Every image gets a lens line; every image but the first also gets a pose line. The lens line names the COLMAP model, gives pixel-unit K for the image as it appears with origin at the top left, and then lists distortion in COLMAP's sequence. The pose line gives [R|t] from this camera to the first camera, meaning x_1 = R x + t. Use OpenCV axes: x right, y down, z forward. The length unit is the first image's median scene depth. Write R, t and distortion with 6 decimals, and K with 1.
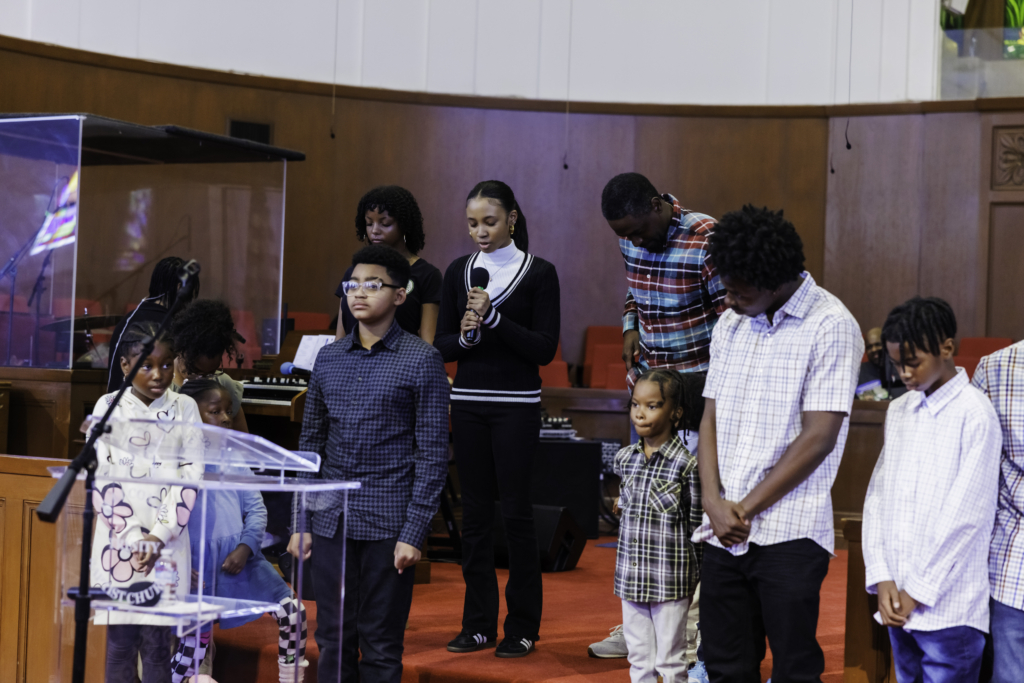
lens RADIAL K [[1996.3, 0, 512.0], [0, 1996.3, 341.5], [0, 0, 1]] dist [-0.010842, 0.085135]
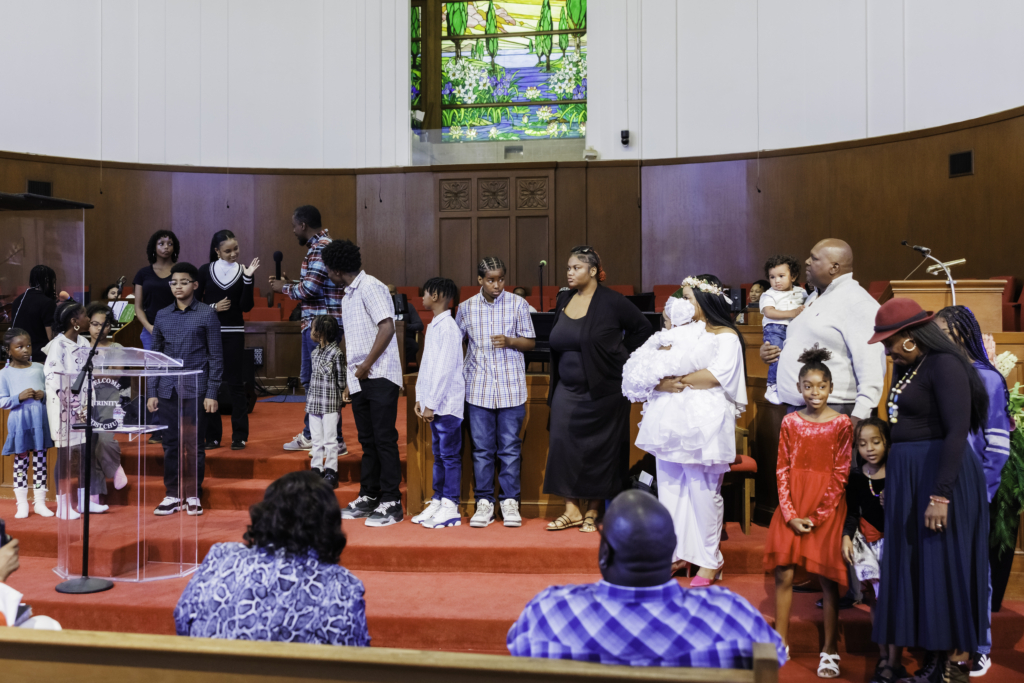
lens RADIAL K [[1554.7, 0, 512.0], [0, 1554.7, 341.5], [0, 0, 1]] dist [0.004361, 0.000449]
pose [[0.948891, -0.050765, 0.311495, -0.226610], [0.035049, 0.997824, 0.055850, -0.038497], [-0.313653, -0.042078, 0.948605, -0.624454]]
